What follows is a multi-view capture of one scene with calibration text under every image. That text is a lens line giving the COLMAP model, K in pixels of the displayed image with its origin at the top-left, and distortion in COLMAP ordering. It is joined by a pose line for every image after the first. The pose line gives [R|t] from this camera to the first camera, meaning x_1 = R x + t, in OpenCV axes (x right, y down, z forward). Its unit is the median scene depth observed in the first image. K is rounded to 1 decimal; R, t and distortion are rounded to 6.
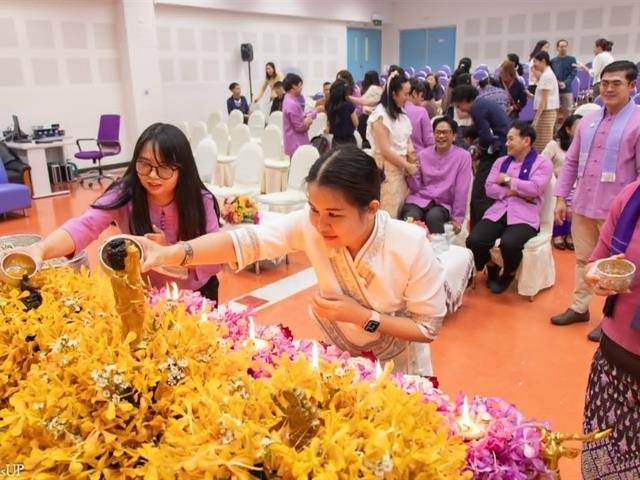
lens RADIAL K [[568.5, 0, 318.4], [0, 568.5, 242.5], [0, 0, 1]] dist [0.006051, -0.005317]
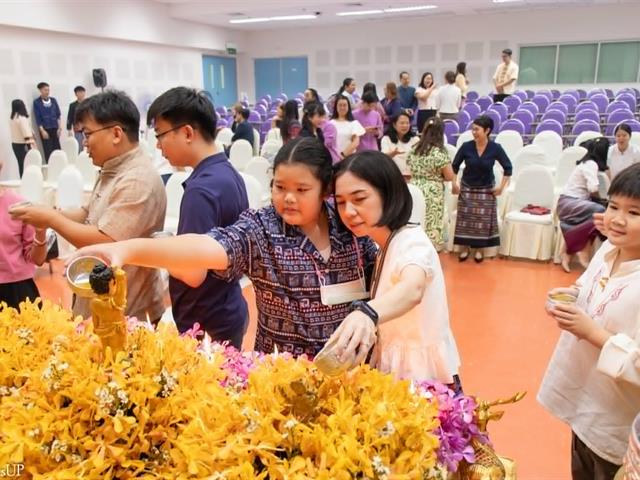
lens RADIAL K [[568.5, 0, 318.9], [0, 568.5, 243.7], [0, 0, 1]] dist [0.006051, -0.005317]
pose [[0.968010, -0.054076, 0.245014, -0.184276], [0.064080, 0.997398, -0.033036, 0.013920], [-0.242590, 0.047679, 0.968957, -0.101339]]
